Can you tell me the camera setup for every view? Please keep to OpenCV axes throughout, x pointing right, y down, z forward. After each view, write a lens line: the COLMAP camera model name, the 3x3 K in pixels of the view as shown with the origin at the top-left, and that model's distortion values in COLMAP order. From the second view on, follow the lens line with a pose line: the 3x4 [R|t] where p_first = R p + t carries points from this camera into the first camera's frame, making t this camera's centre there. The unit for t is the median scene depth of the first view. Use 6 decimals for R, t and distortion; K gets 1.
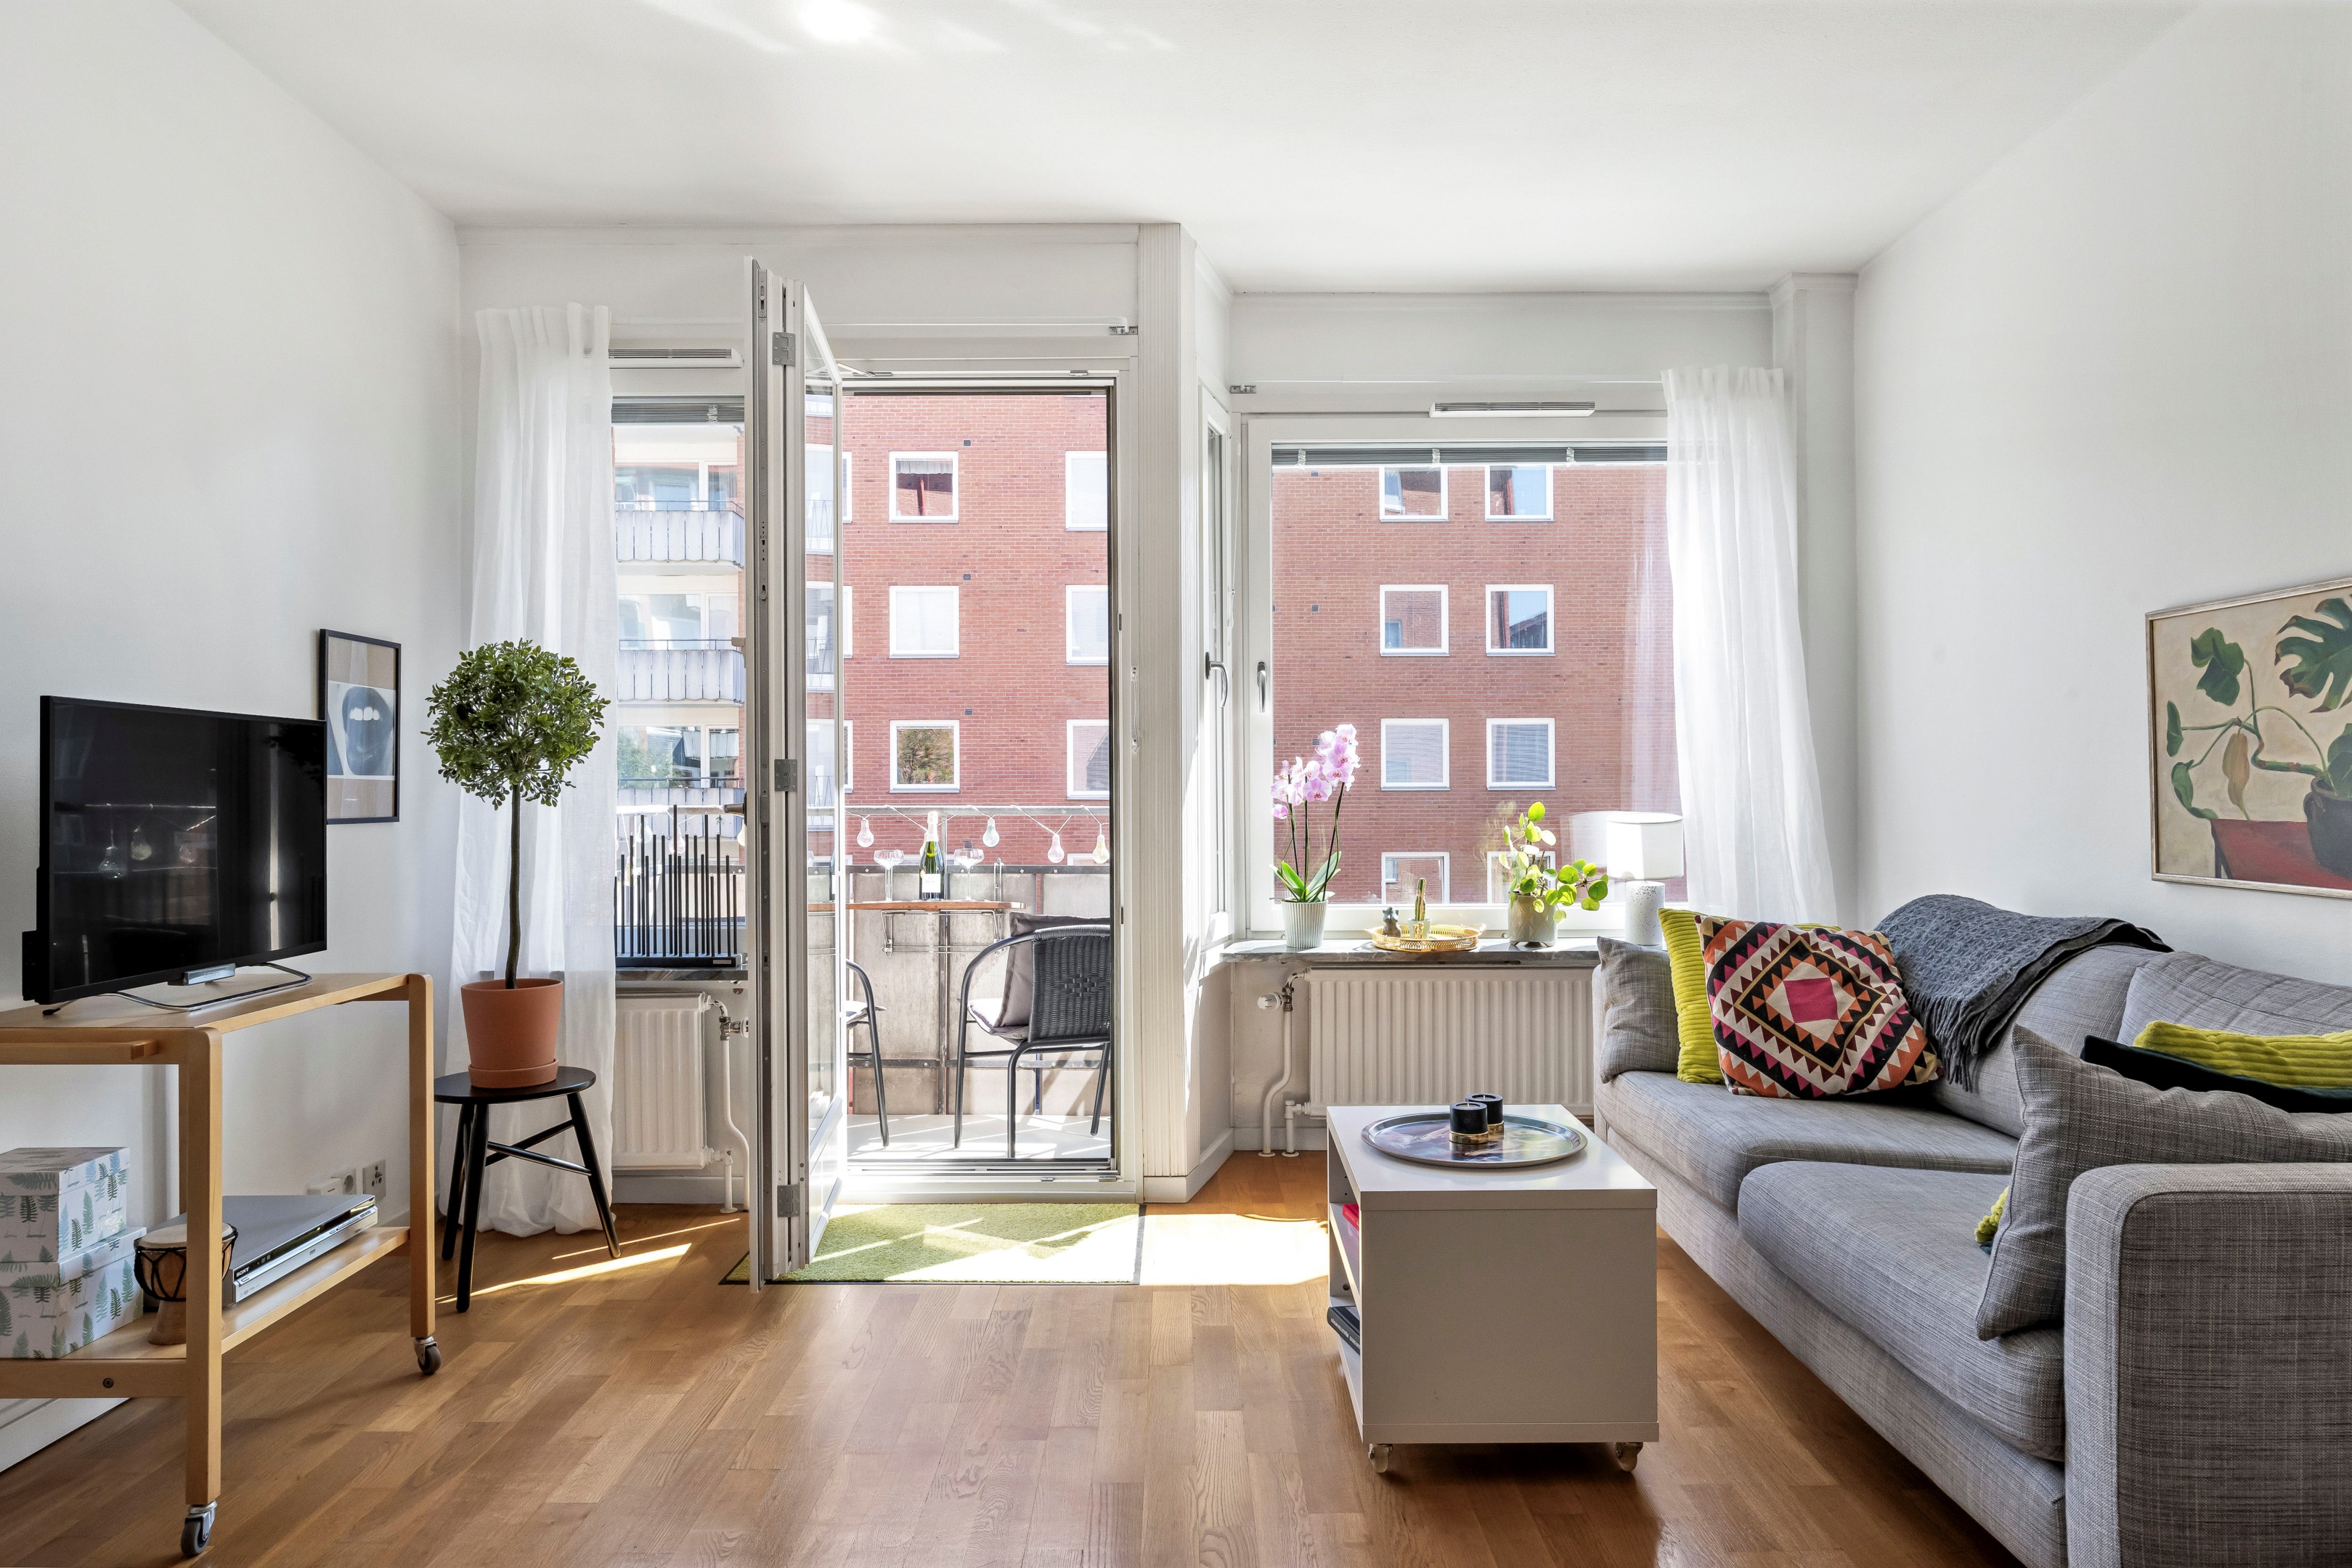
lens RADIAL K [[1526.5, 0, 1174.1], [0, 1526.5, 773.2], [0, 0, 1]] dist [-0.010093, 0.000411]
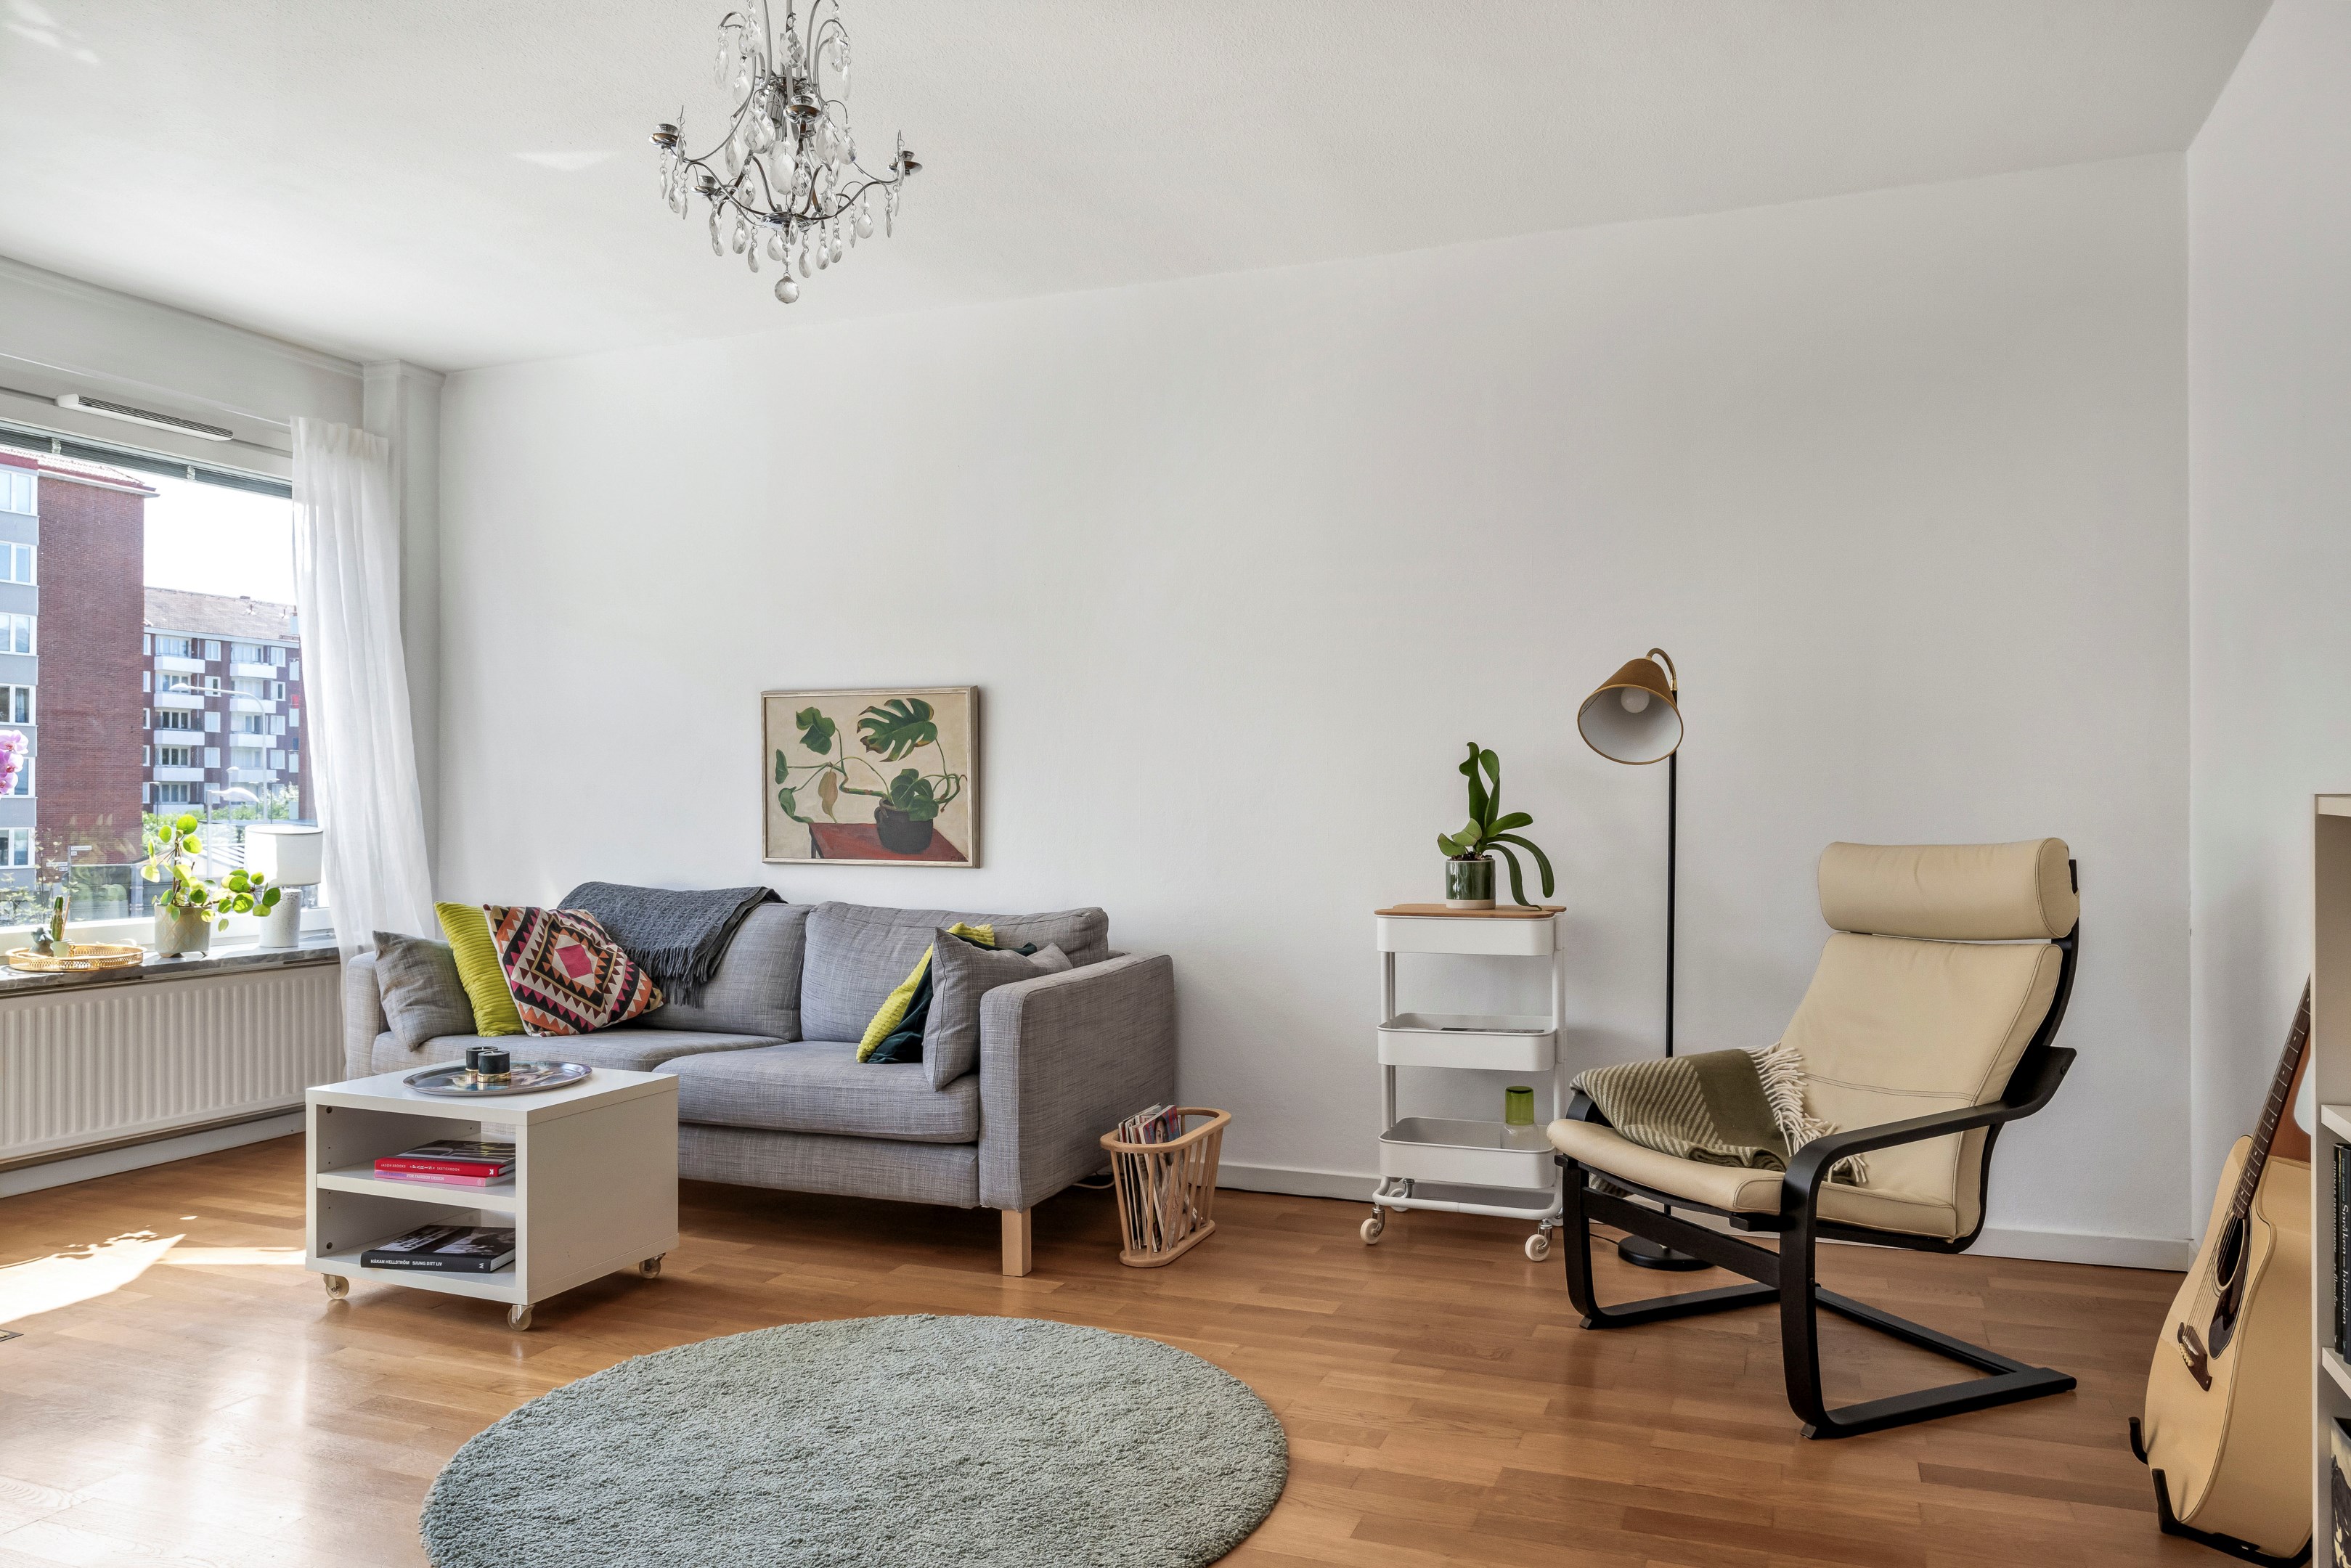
lens RADIAL K [[1667.9, 0, 1176.4], [0, 1667.9, 797.5], [0, 0, 1]] dist [-0.001044, -0.003991]
pose [[0.355533, 0.008354, 0.934627, -0.779478], [-0.012262, 0.999916, -0.004273, 0.005018], [-0.934583, -0.009941, 0.355605, -0.012747]]
